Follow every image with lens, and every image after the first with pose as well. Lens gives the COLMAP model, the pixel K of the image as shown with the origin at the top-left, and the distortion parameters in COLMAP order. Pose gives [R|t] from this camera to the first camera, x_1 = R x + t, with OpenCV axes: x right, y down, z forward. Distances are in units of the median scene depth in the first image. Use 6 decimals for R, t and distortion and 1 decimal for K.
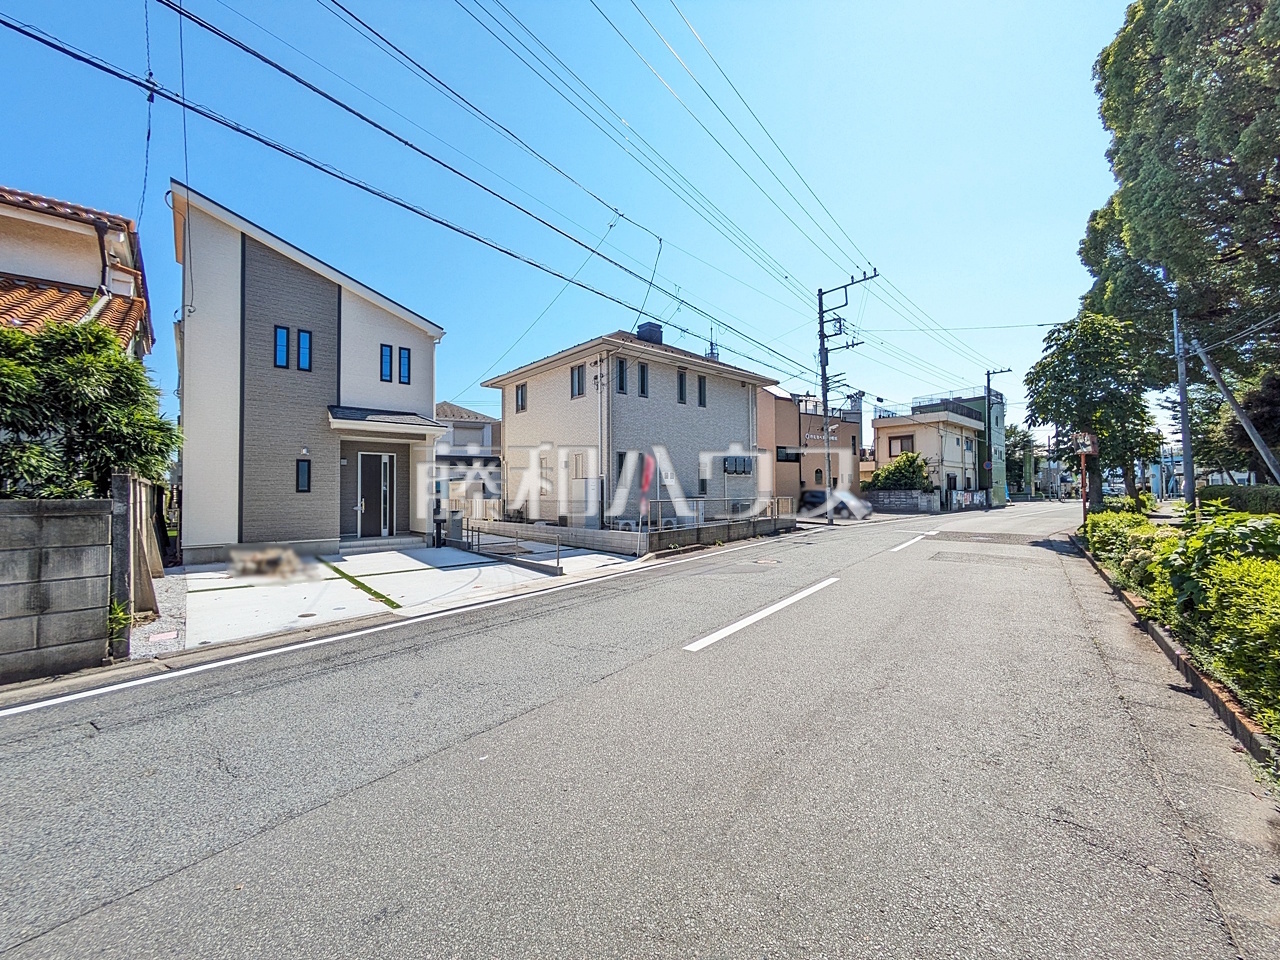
lens RADIAL K [[507.5, 0, 637.4], [0, 507.5, 483.0], [0, 0, 1]] dist [-0.002213, 0.002015]
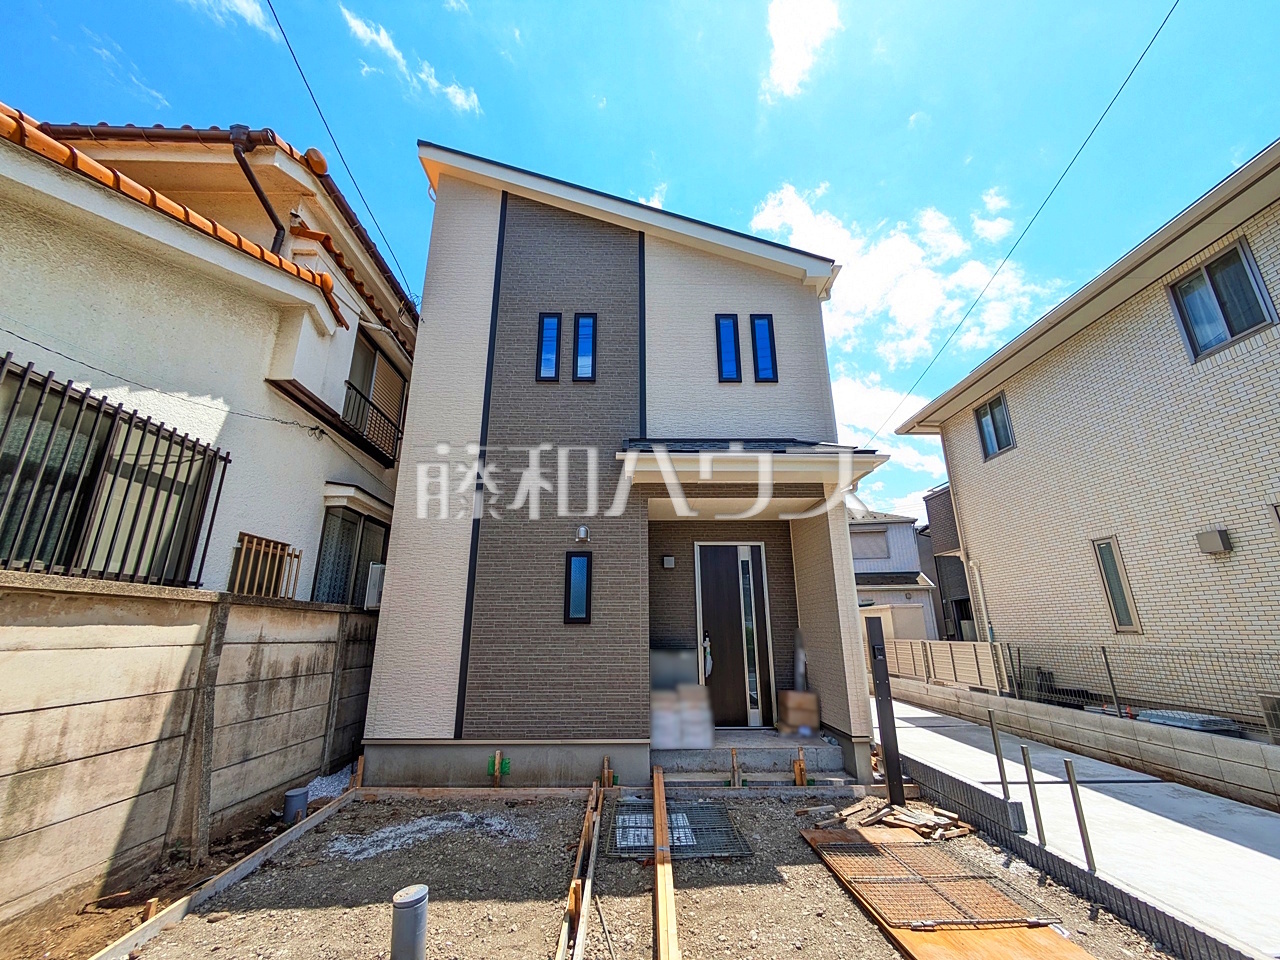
lens RADIAL K [[507.5, 0, 637.4], [0, 507.5, 483.0], [0, 0, 1]] dist [-0.002213, 0.002015]
pose [[0.758478, -0.183894, -0.625215, -0.293778], [0.013210, 0.963504, -0.267369, 0.018178], [0.651565, 0.194535, 0.733225, 0.641351]]
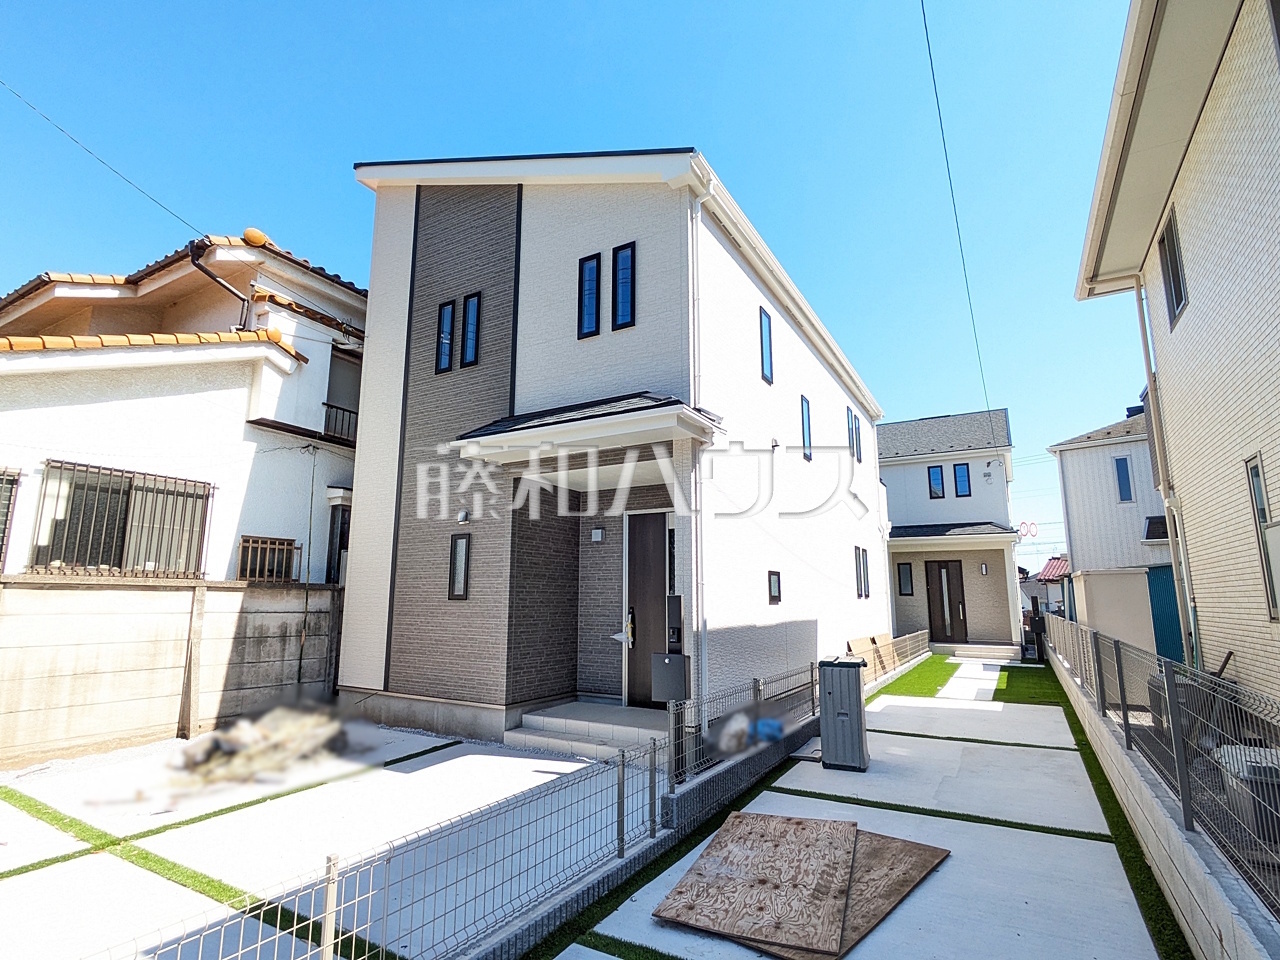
lens RADIAL K [[641.4, 0, 622.1], [0, 641.4, 490.2], [0, 0, 1]] dist [-0.000079, -0.000571]
pose [[0.294622, -0.157829, -0.942490, -0.001926], [0.010699, 0.986750, -0.161896, 0.015031], [0.955554, 0.037614, 0.292406, 0.914351]]
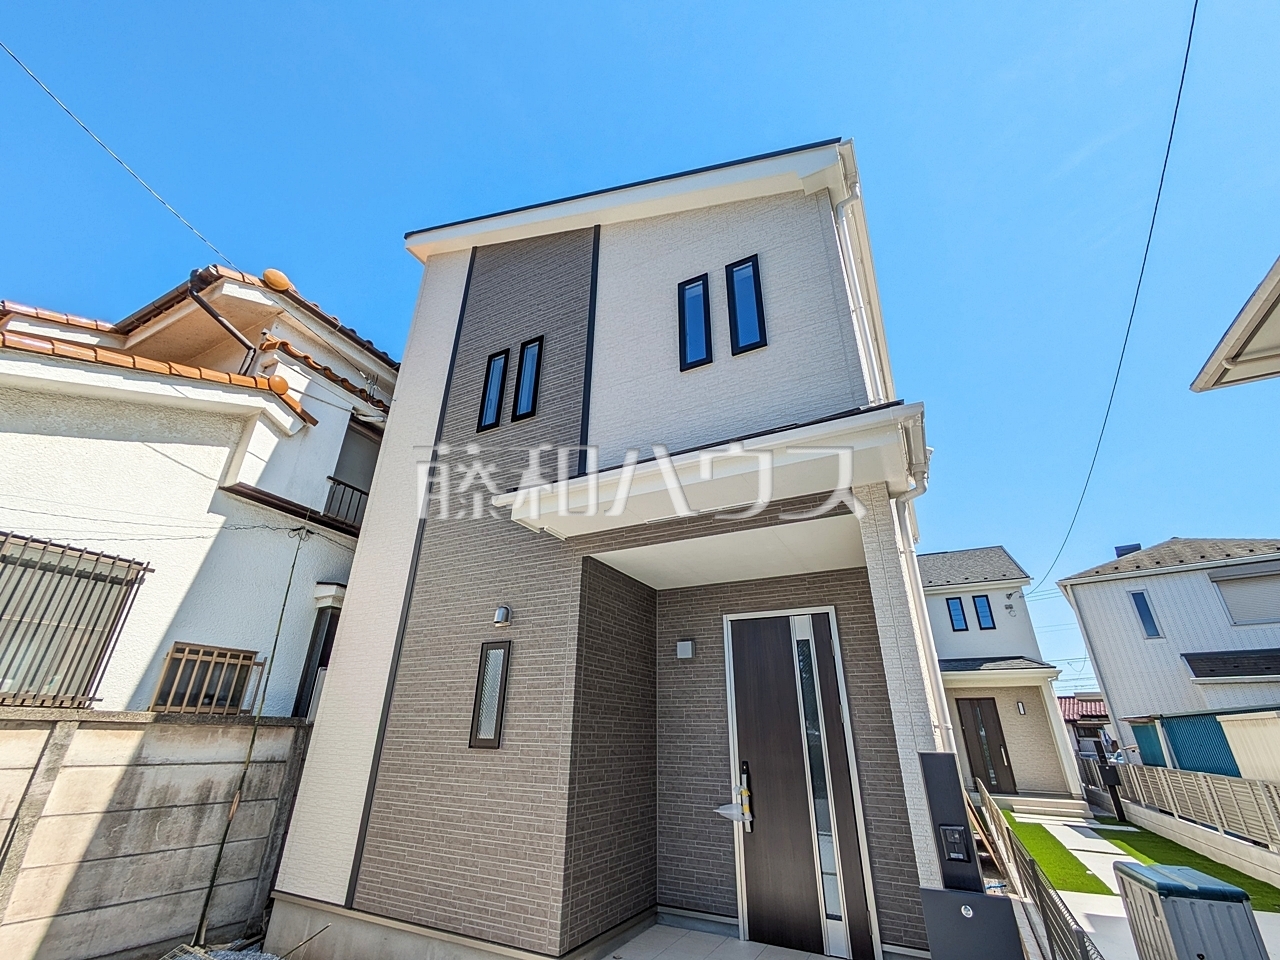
lens RADIAL K [[540.9, 0, 633.4], [0, 540.9, 486.3], [0, 0, 1]] dist [-0.003187, 0.003125]
pose [[0.345474, -0.385872, -0.855424, -0.260092], [0.000280, 0.911592, -0.411095, 0.007868], [0.938428, 0.141783, 0.315040, 0.906559]]
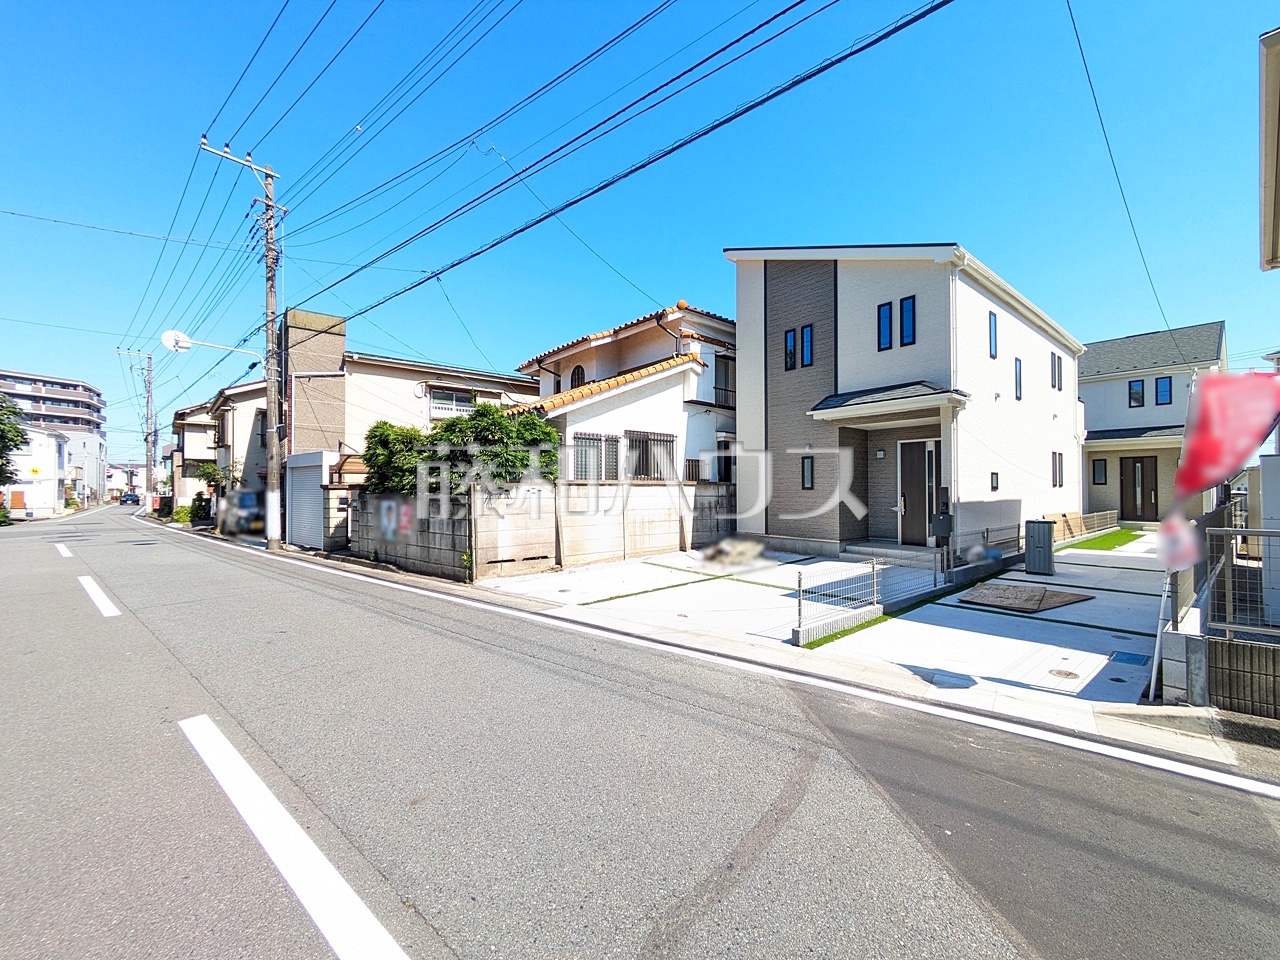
lens RADIAL K [[507.5, 0, 637.4], [0, 507.5, 483.0], [0, 0, 1]] dist [-0.002213, 0.002015]
pose [[-0.041597, -0.010740, -0.999077, 0.322918], [0.017958, 0.999773, -0.011495, 0.010173], [0.998973, -0.018419, -0.041395, 0.672253]]
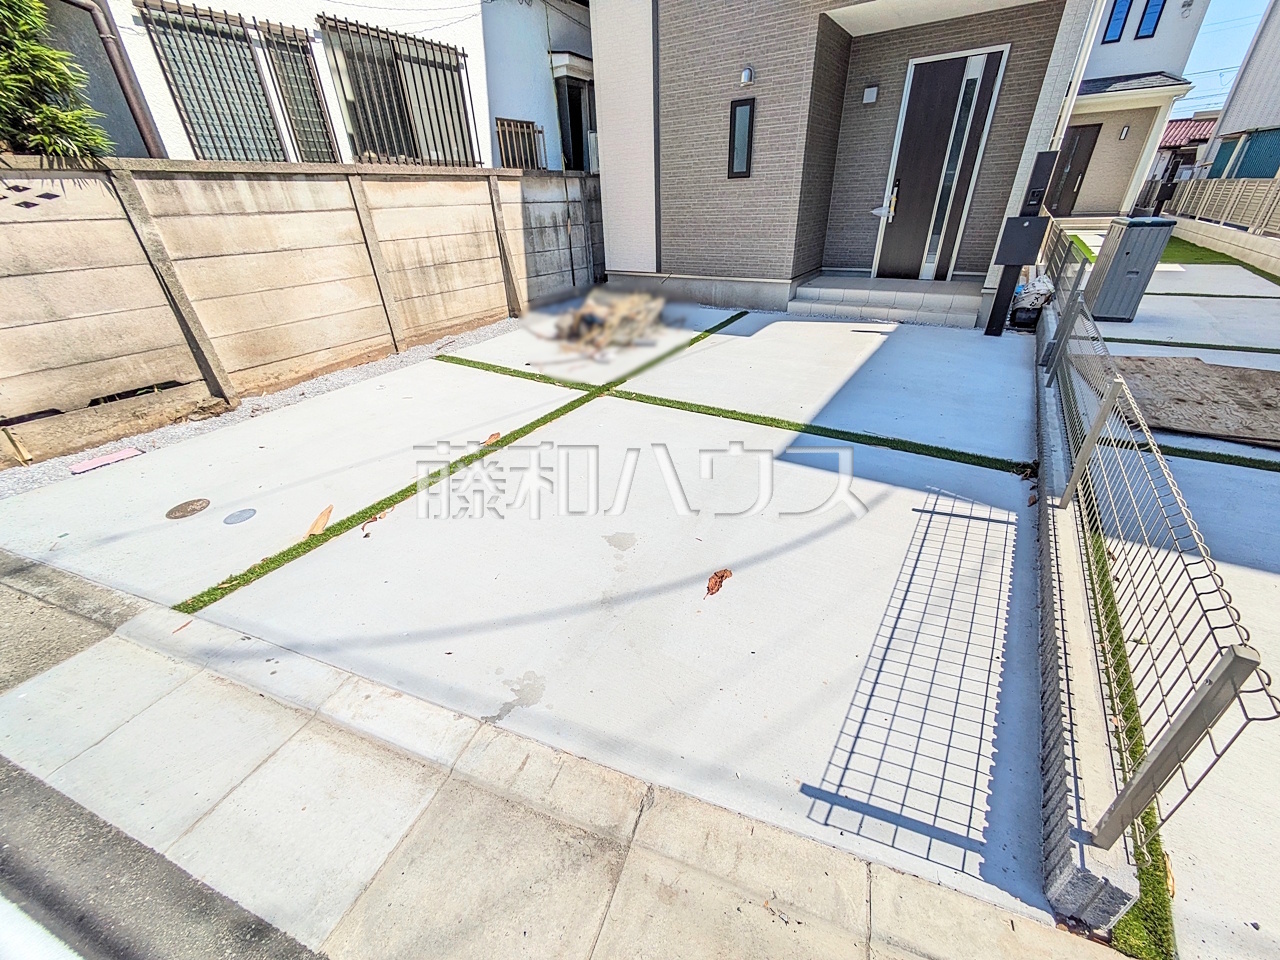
lens RADIAL K [[507.5, 0, 637.4], [0, 507.5, 483.0], [0, 0, 1]] dist [-0.002213, 0.002015]
pose [[0.257445, 0.466037, -0.846482, -0.098569], [0.052417, 0.867984, 0.493818, 0.025997], [0.964870, -0.171501, 0.199030, 0.704784]]
